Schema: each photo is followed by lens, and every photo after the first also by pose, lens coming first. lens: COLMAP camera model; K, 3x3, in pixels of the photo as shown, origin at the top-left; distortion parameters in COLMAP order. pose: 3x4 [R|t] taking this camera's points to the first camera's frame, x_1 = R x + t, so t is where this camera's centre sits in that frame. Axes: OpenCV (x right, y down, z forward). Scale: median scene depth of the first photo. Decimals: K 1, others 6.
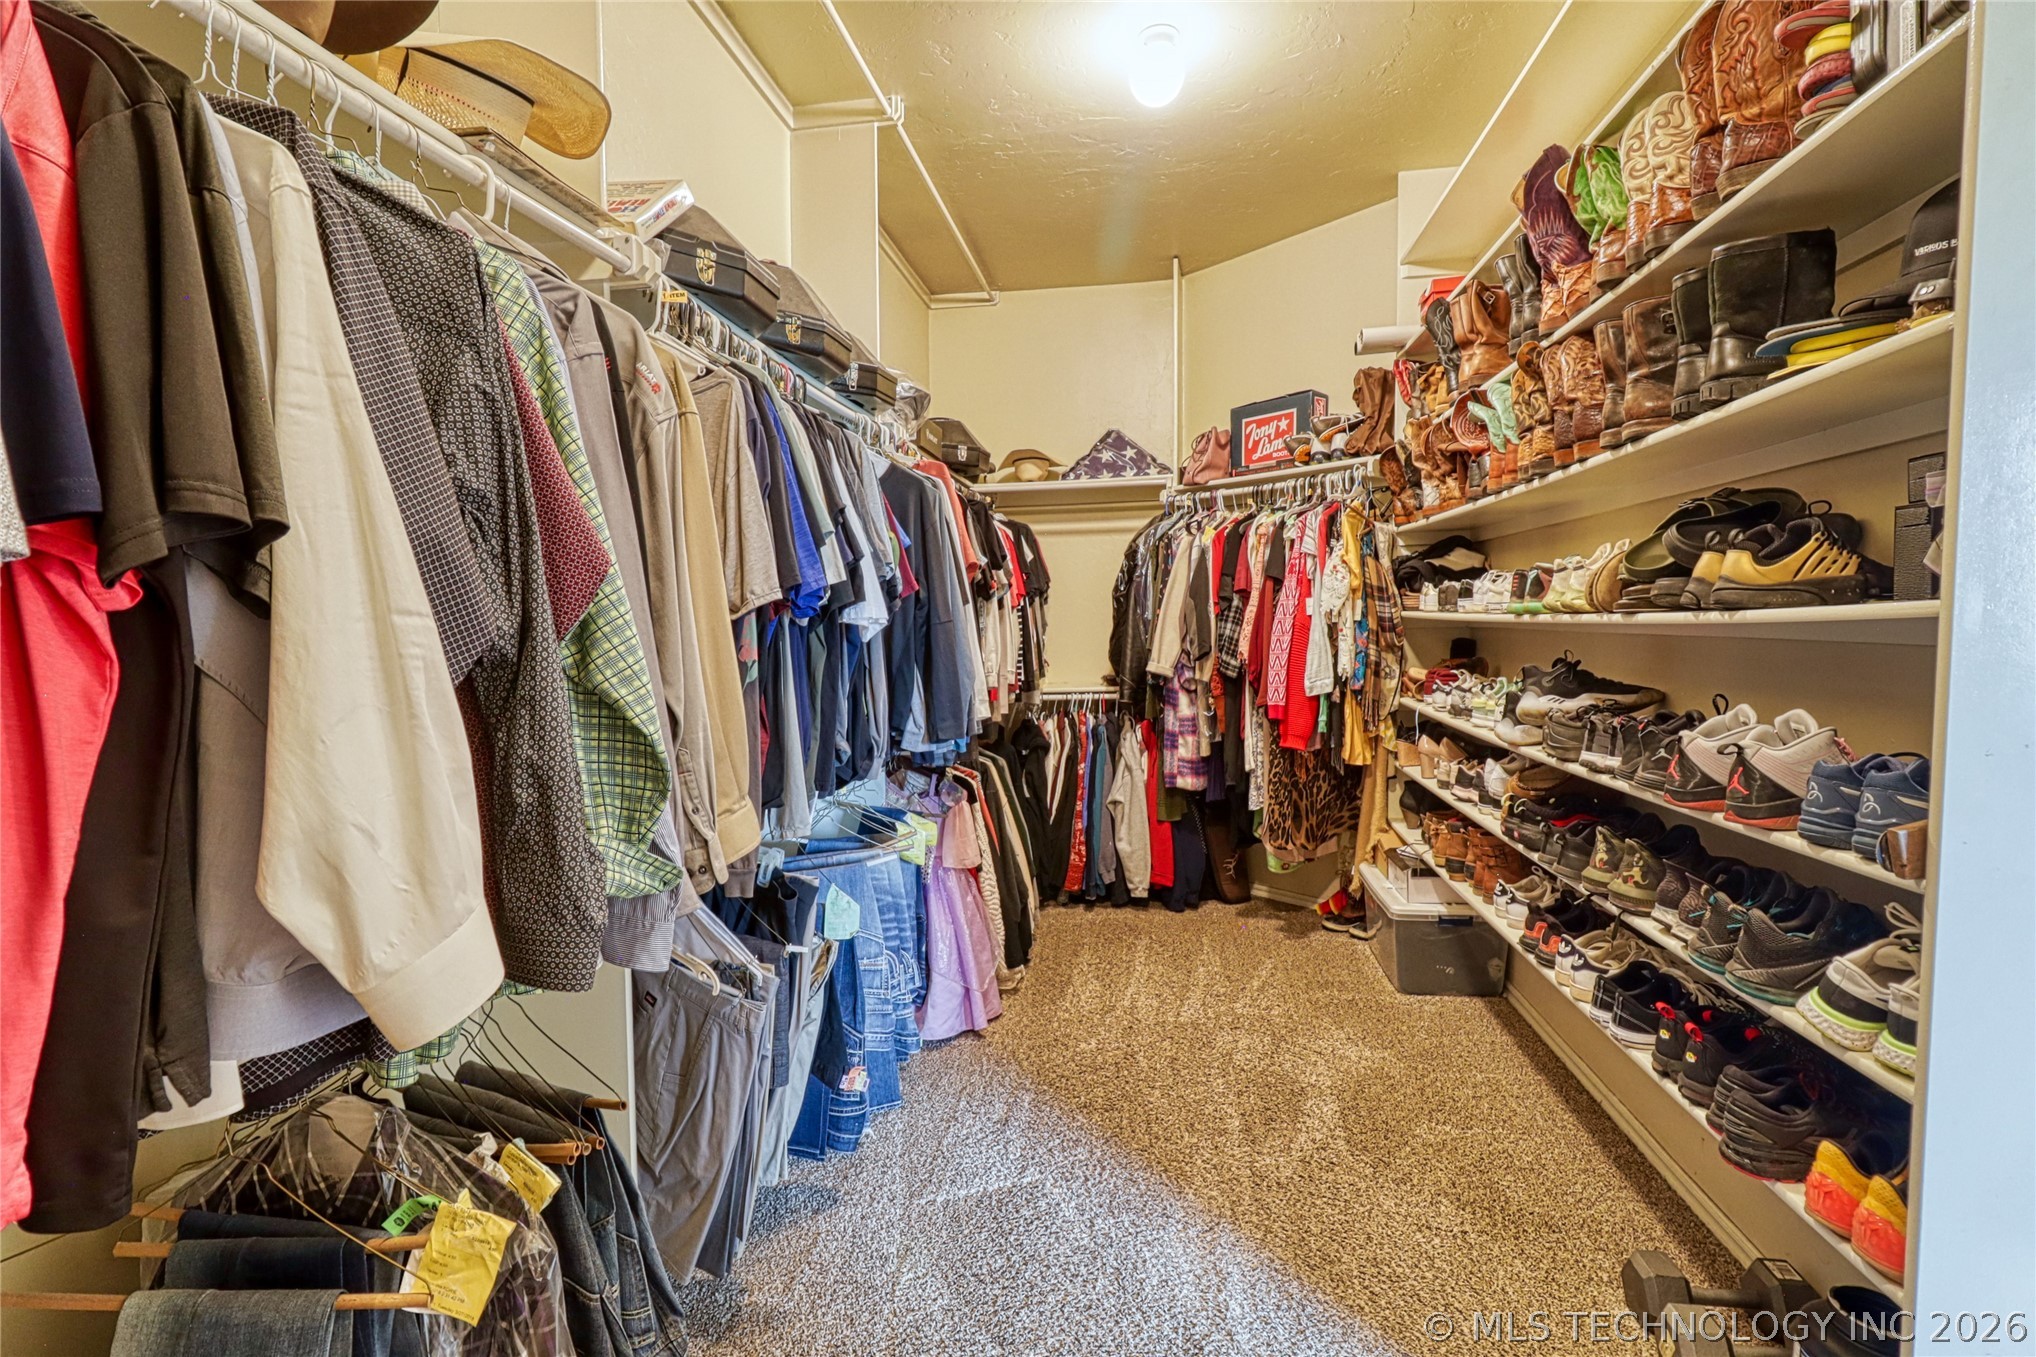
lens RADIAL K [[949.9, 0, 1021.4], [0, 949.9, 670.8], [0, 0, 1]] dist [-0.001408, -0.000411]
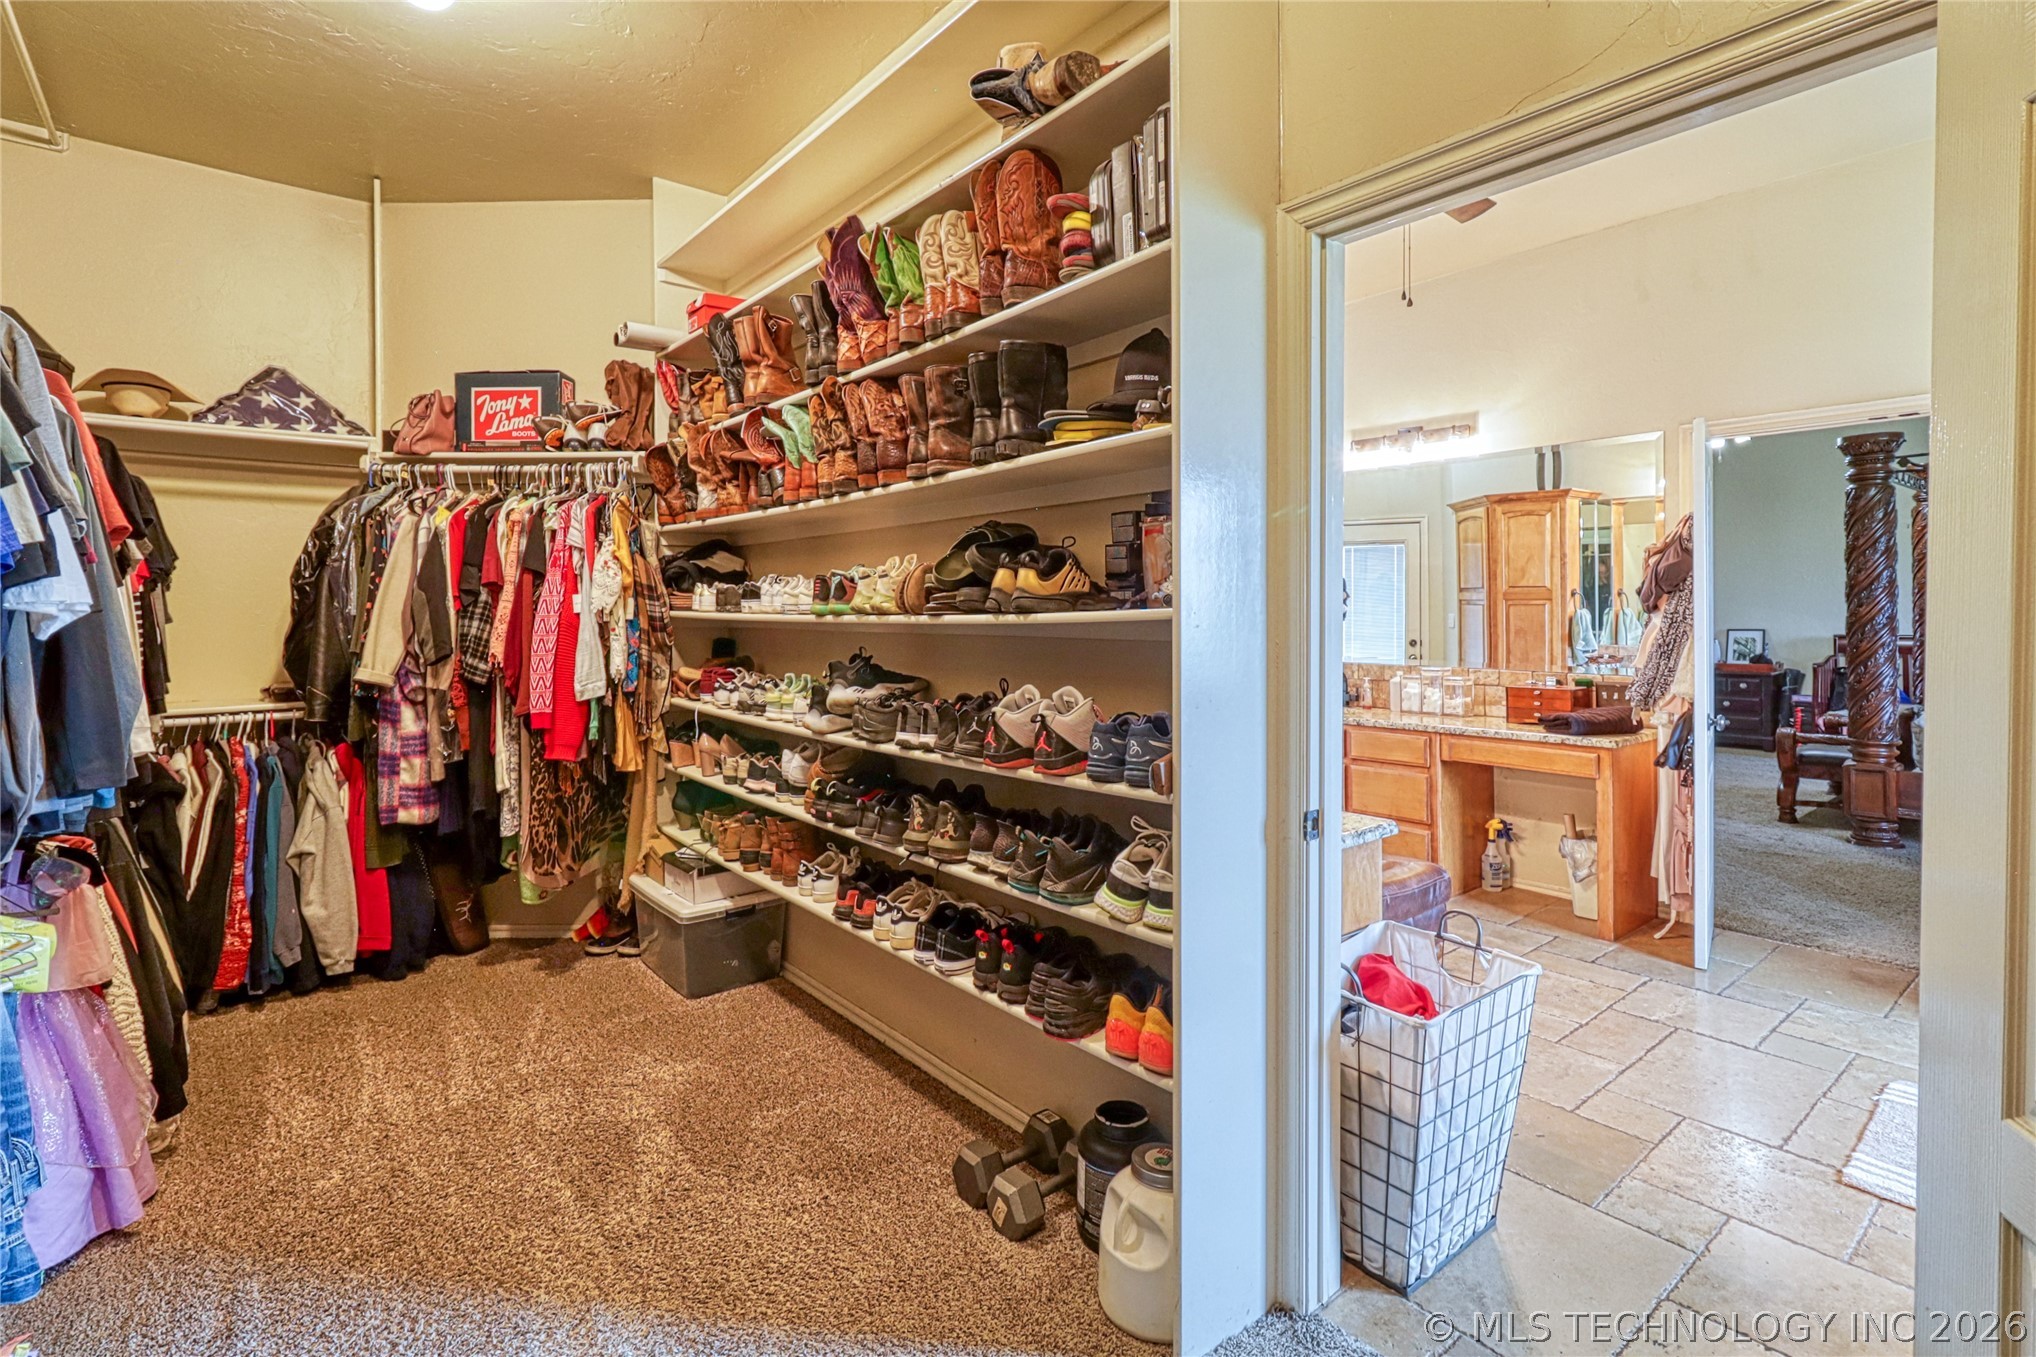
lens RADIAL K [[982.8, 0, 1027.6], [0, 982.8, 611.5], [0, 0, 1]] dist [-0.000661, -0.000960]
pose [[0.661752, 0.019829, 0.749461, -0.136075], [0.028574, 0.998257, -0.051642, 0.001886], [-0.749178, 0.055589, 0.660032, 0.045899]]
